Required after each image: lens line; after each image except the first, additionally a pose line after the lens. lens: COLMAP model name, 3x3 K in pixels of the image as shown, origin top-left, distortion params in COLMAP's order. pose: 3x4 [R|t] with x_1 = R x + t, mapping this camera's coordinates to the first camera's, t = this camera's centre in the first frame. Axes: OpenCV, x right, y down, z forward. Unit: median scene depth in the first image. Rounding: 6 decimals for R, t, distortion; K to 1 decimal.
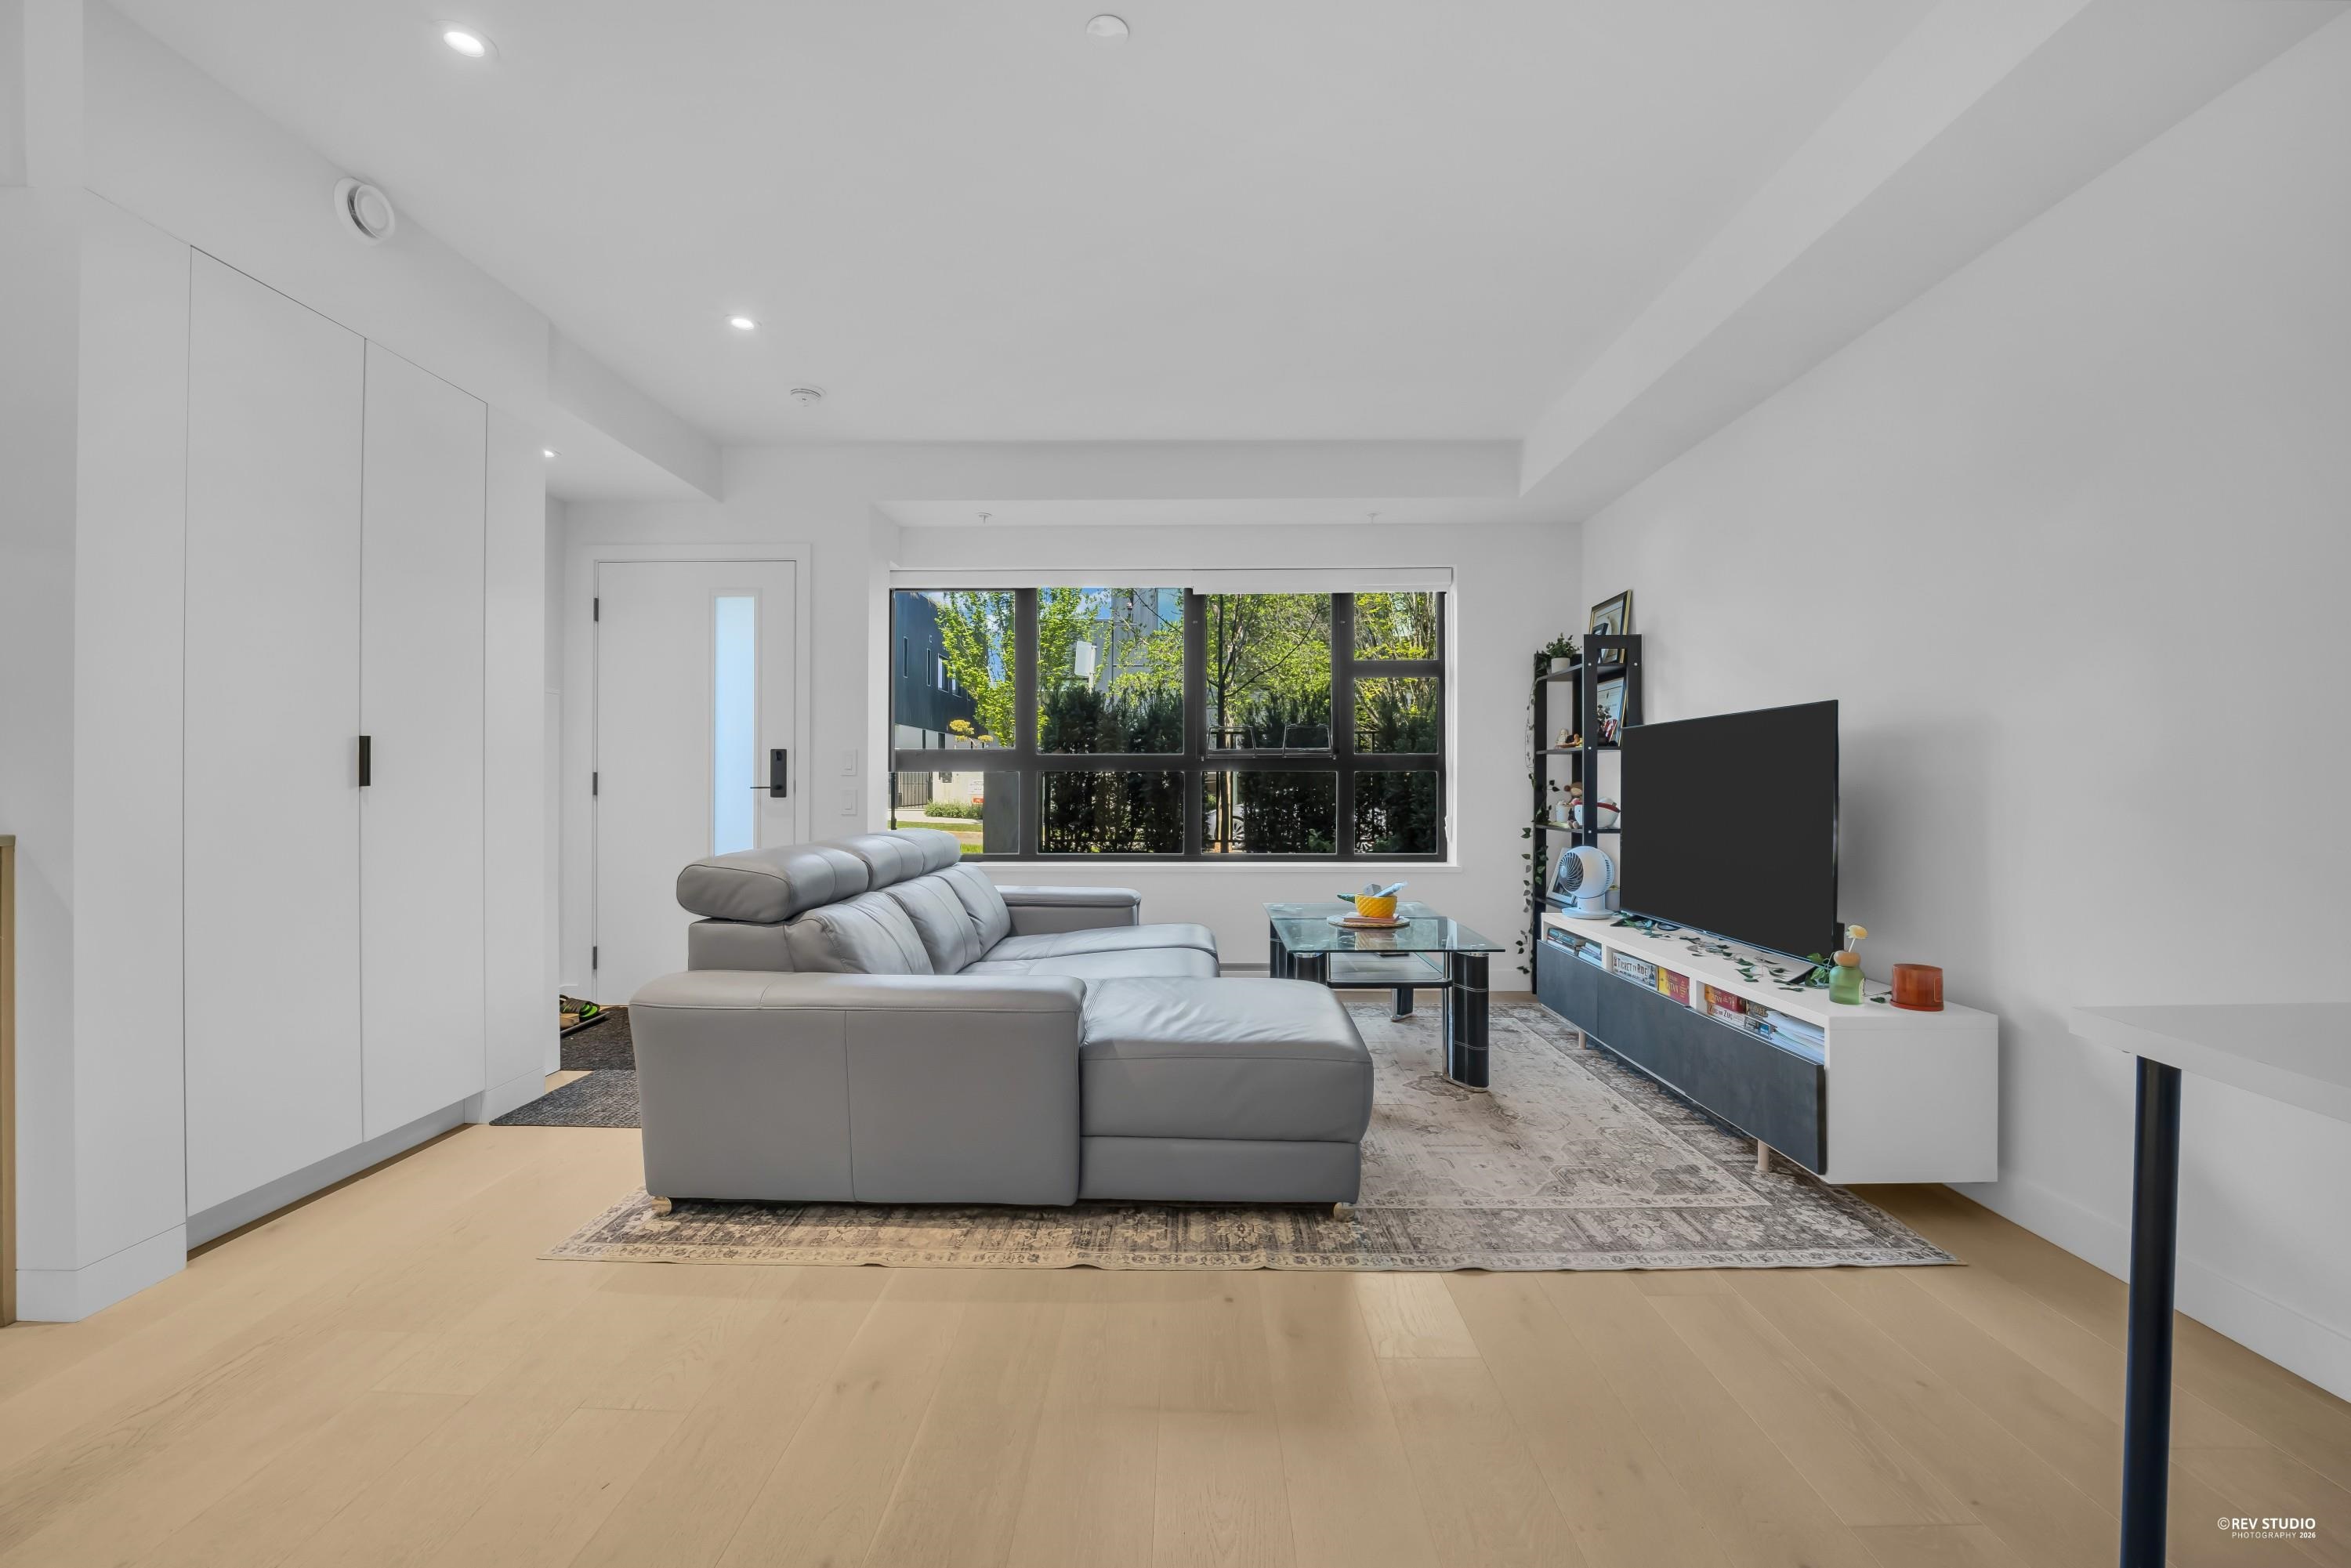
lens RADIAL K [[952.3, 0, 1177.4], [0, 952.3, 773.2], [0, 0, 1]] dist [-0.014195, -0.000252]
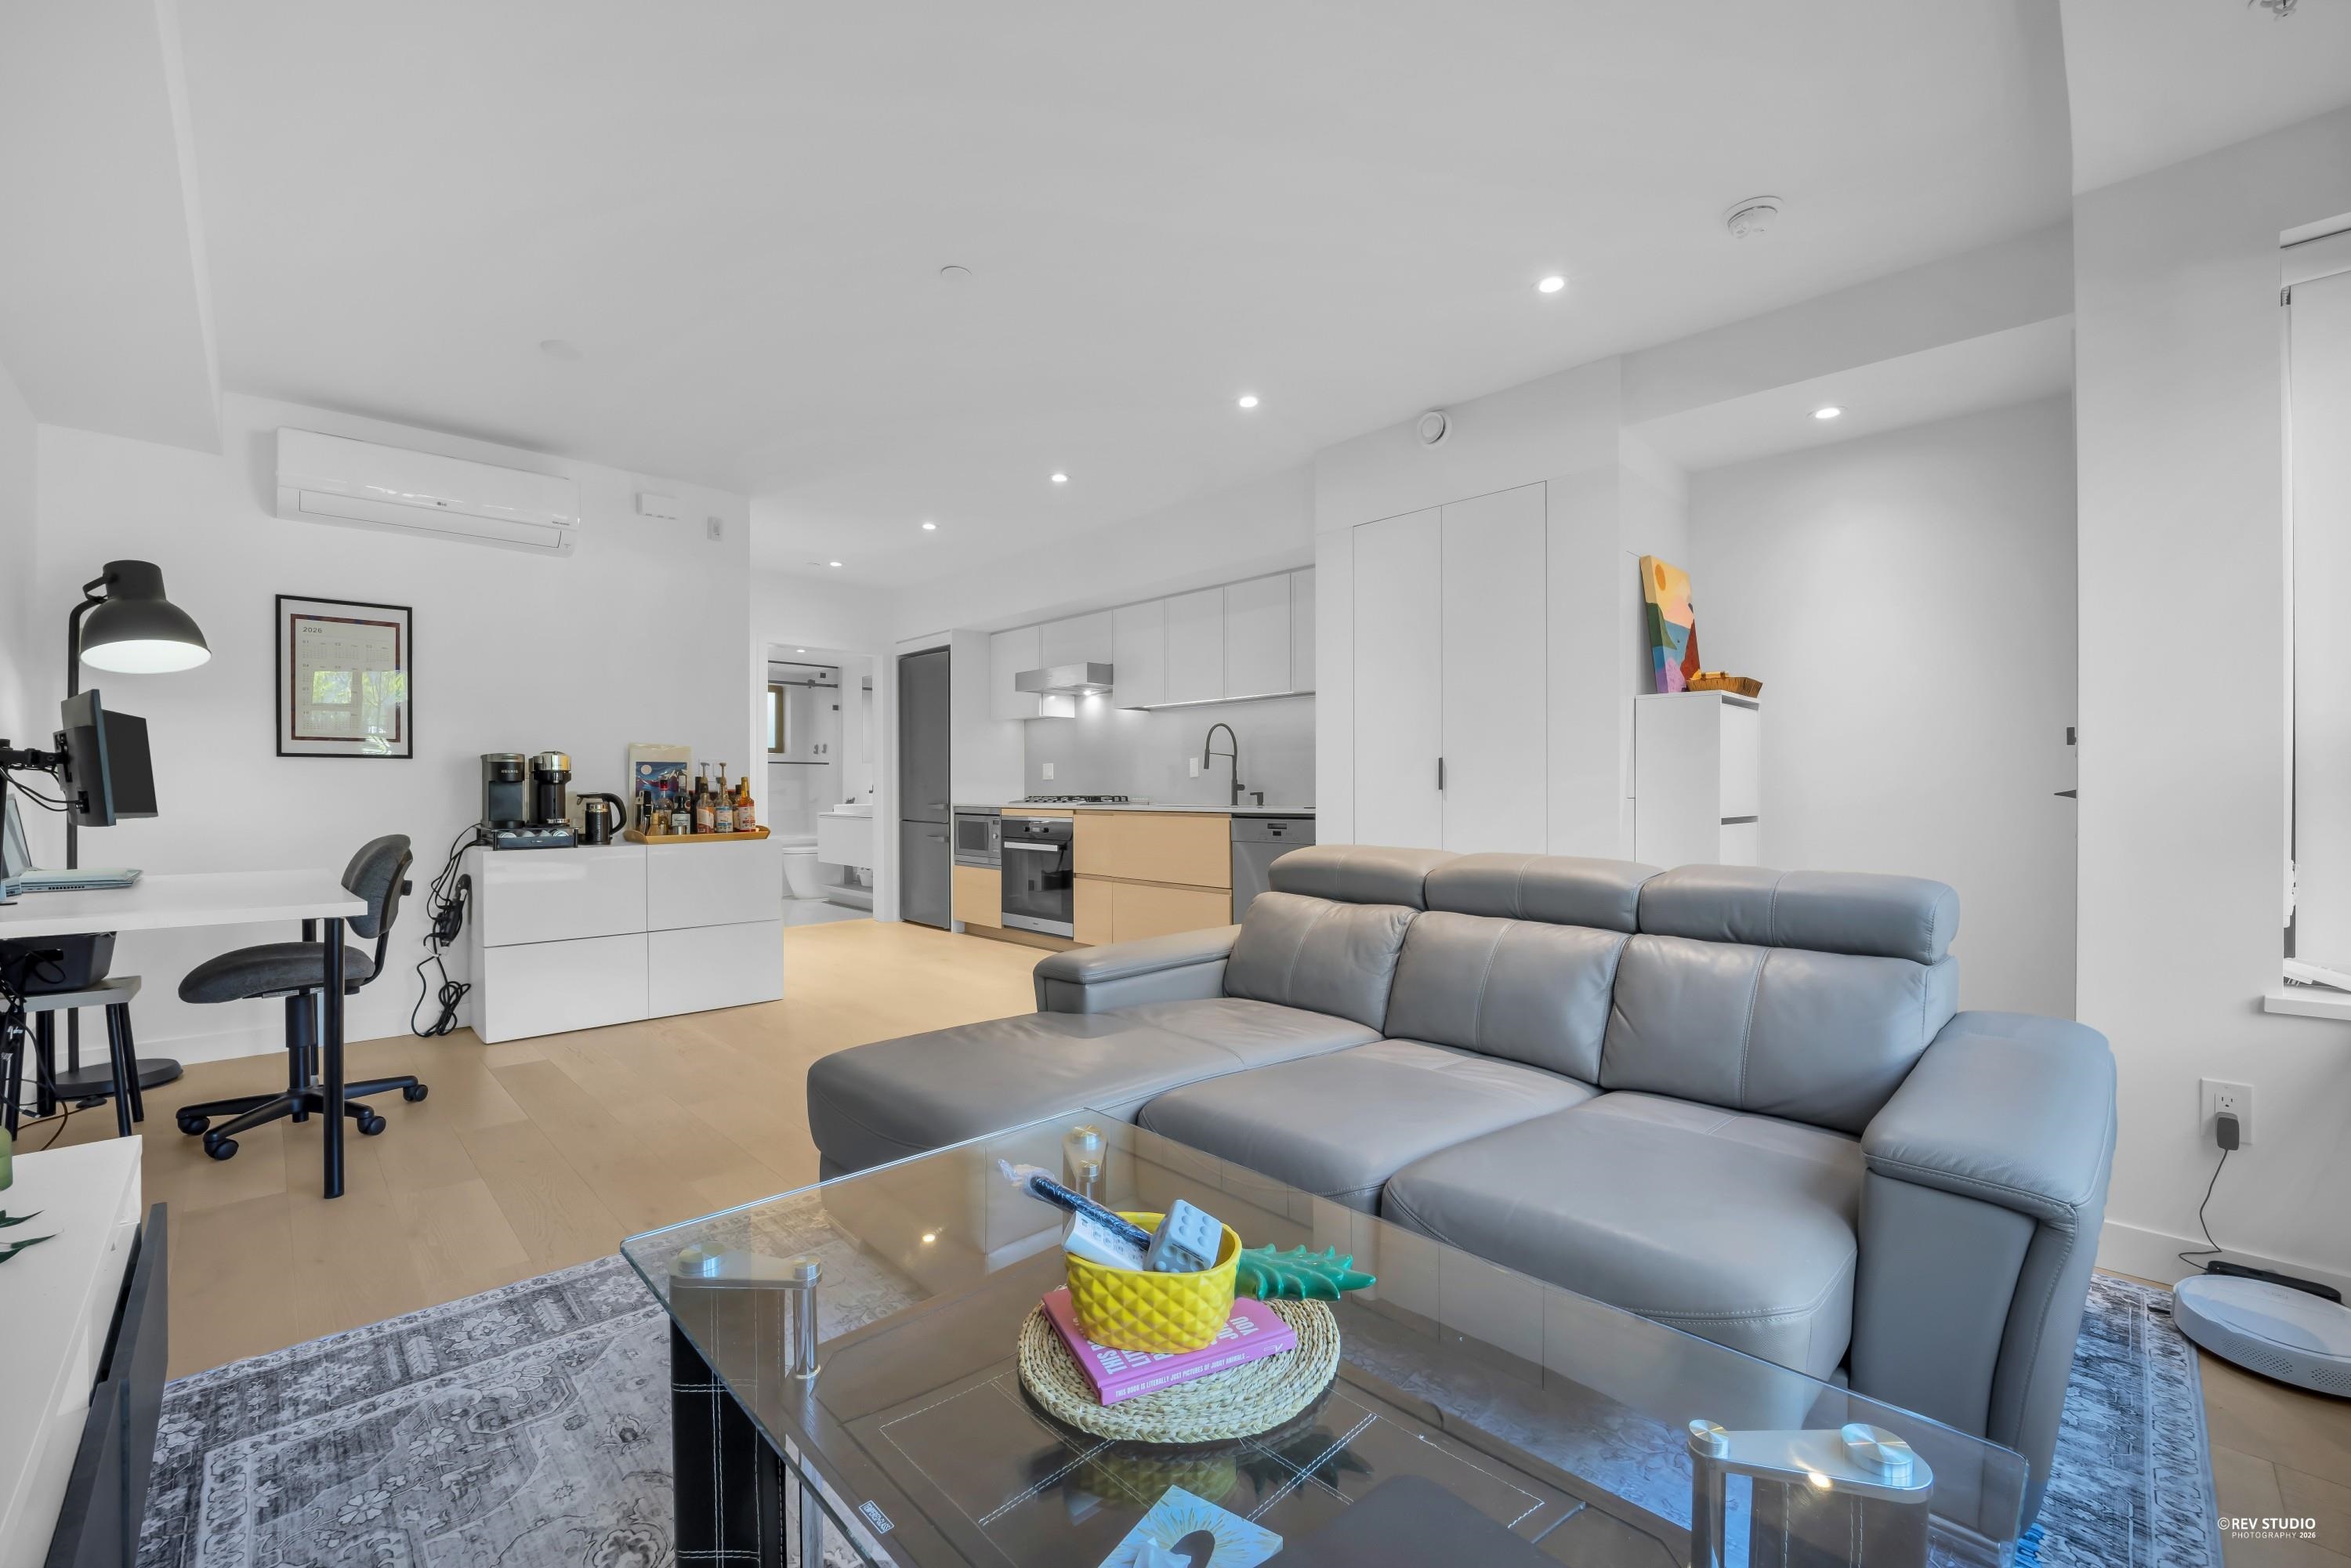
lens RADIAL K [[960.1, 0, 1174.4], [0, 960.1, 787.6], [0, 0, 1]] dist [-0.012296, -0.000344]
pose [[-0.708350, -0.000509, -0.705861, 0.572219], [0.005673, 0.999963, -0.006414, 0.016241], [0.705838, -0.008548, -0.708322, 1.775760]]
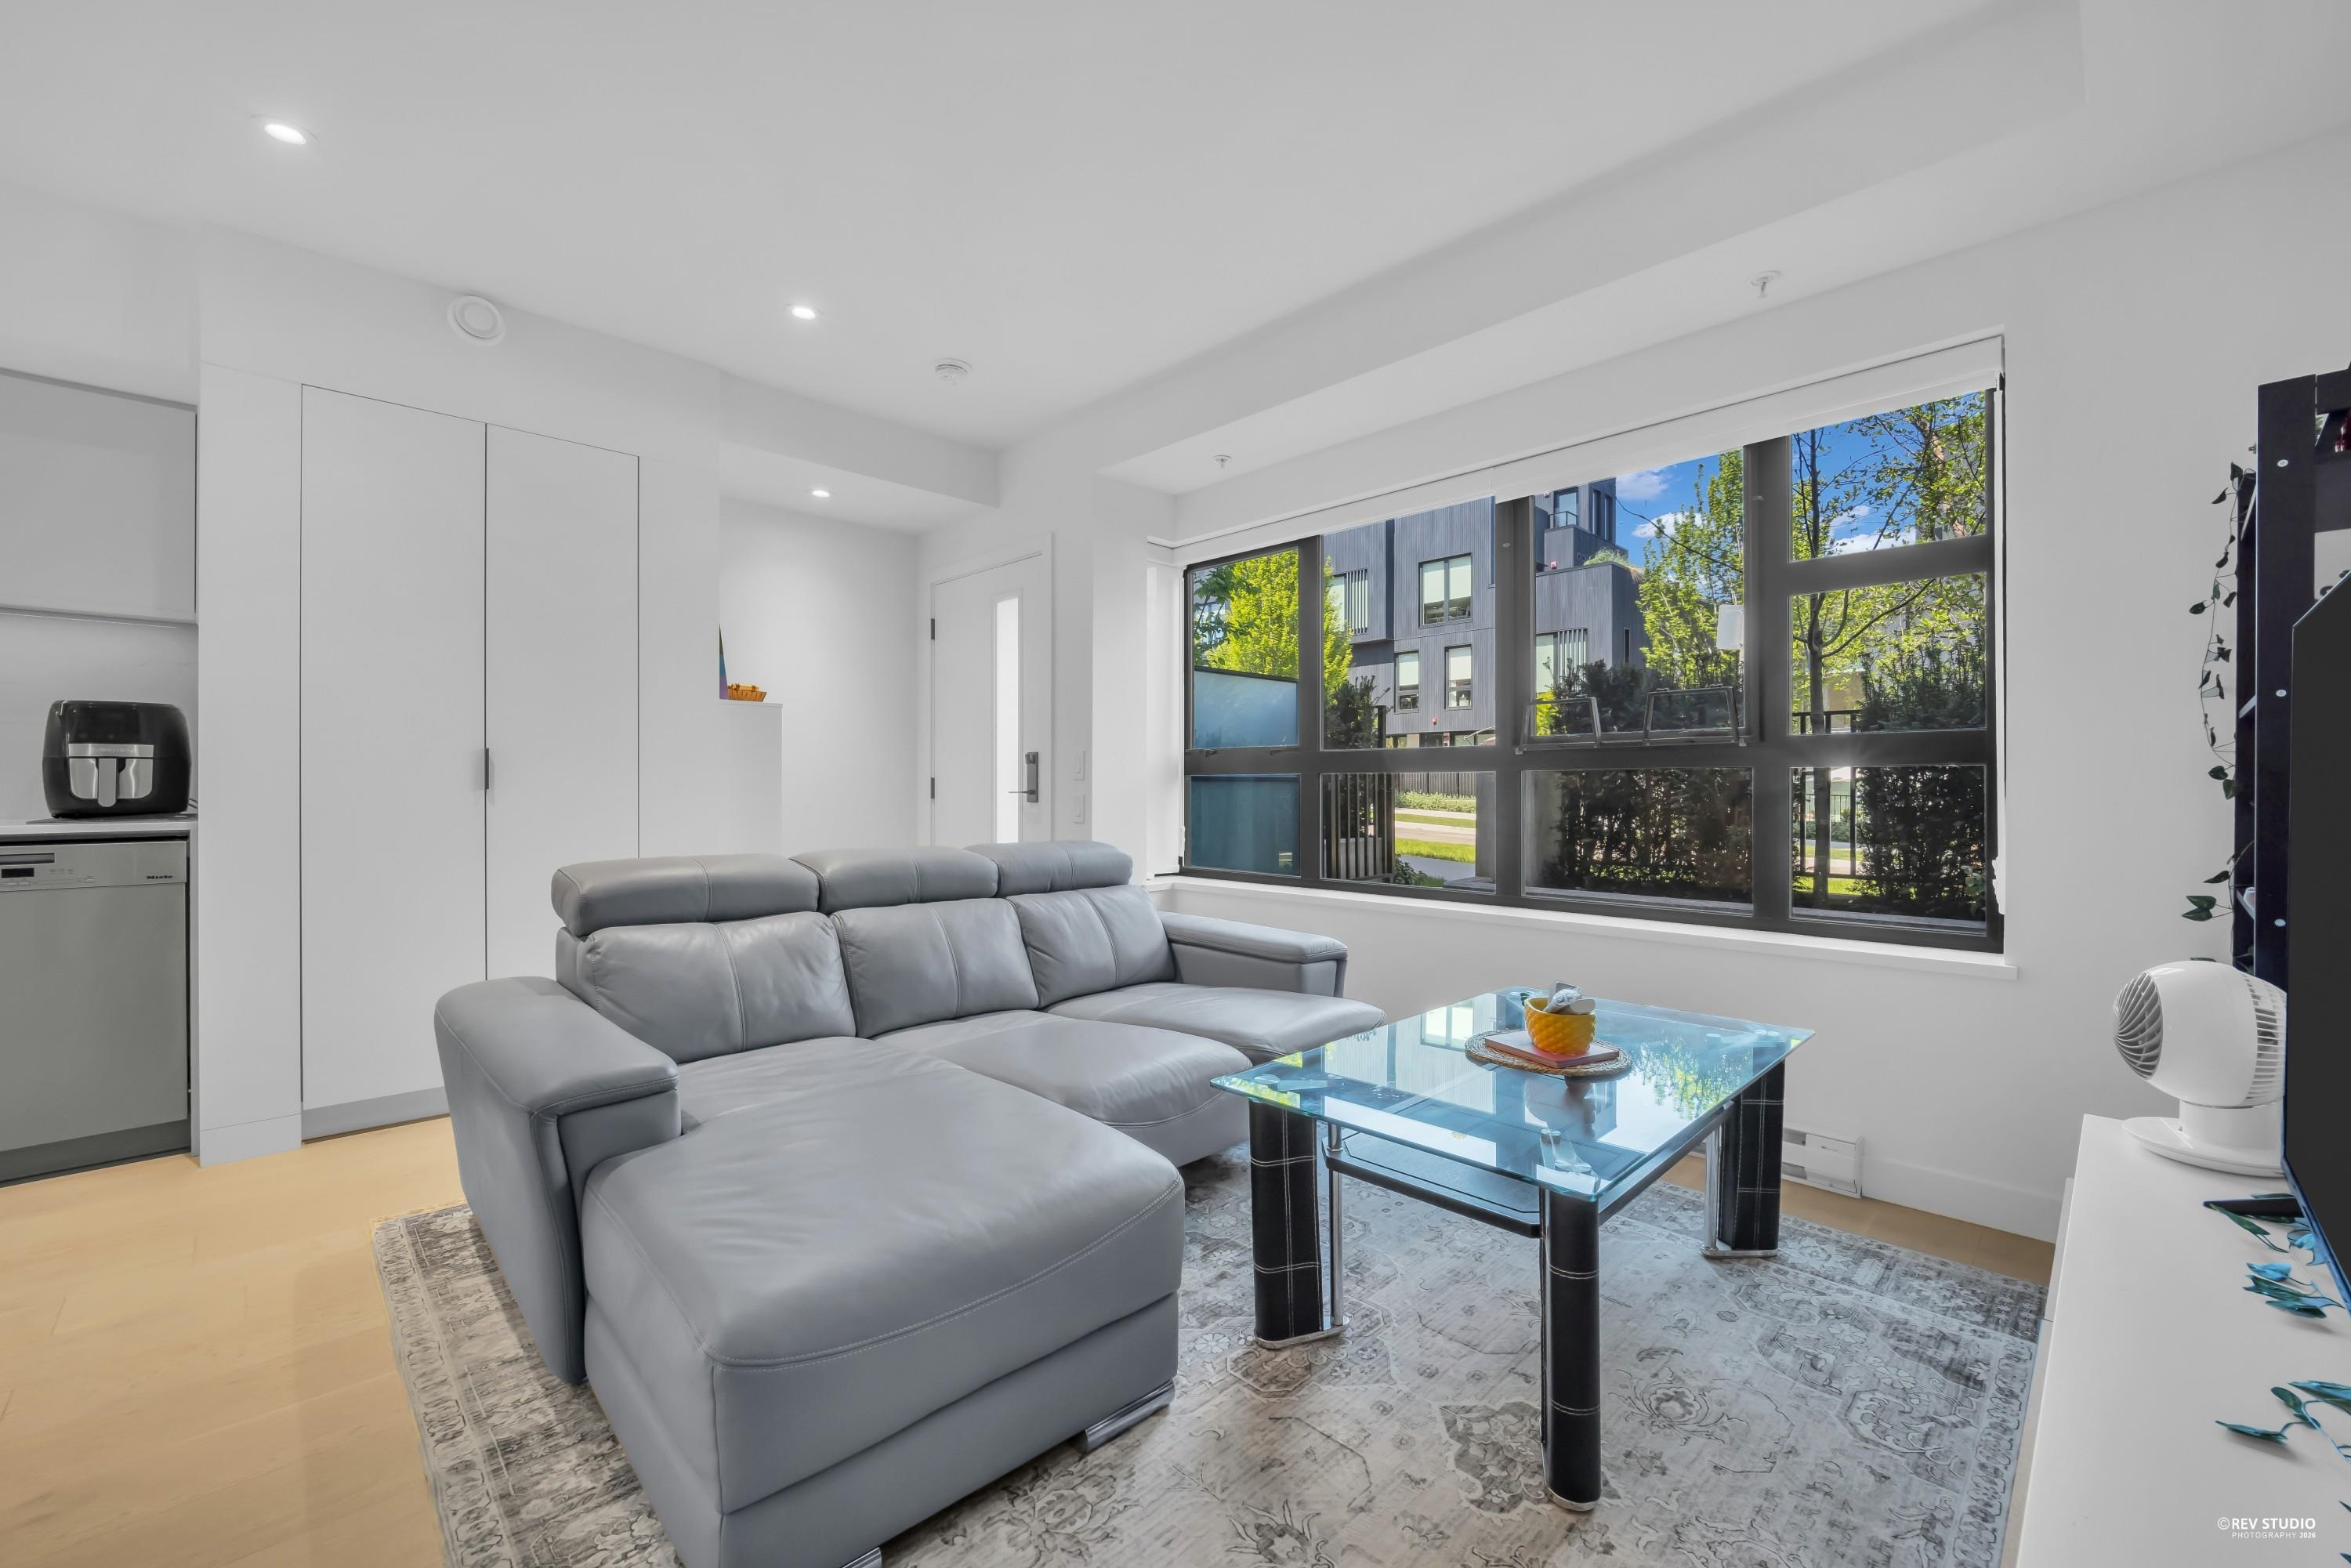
lens RADIAL K [[952.3, 0, 1185.3], [0, 952.3, 783.2], [0, 0, 1]] dist [-0.014195, -0.000252]
pose [[0.713941, -0.002064, -0.700203, 0.634844], [0.006253, 0.999975, 0.003428, 0.007099], [0.700178, -0.006825, 0.713935, 0.738579]]
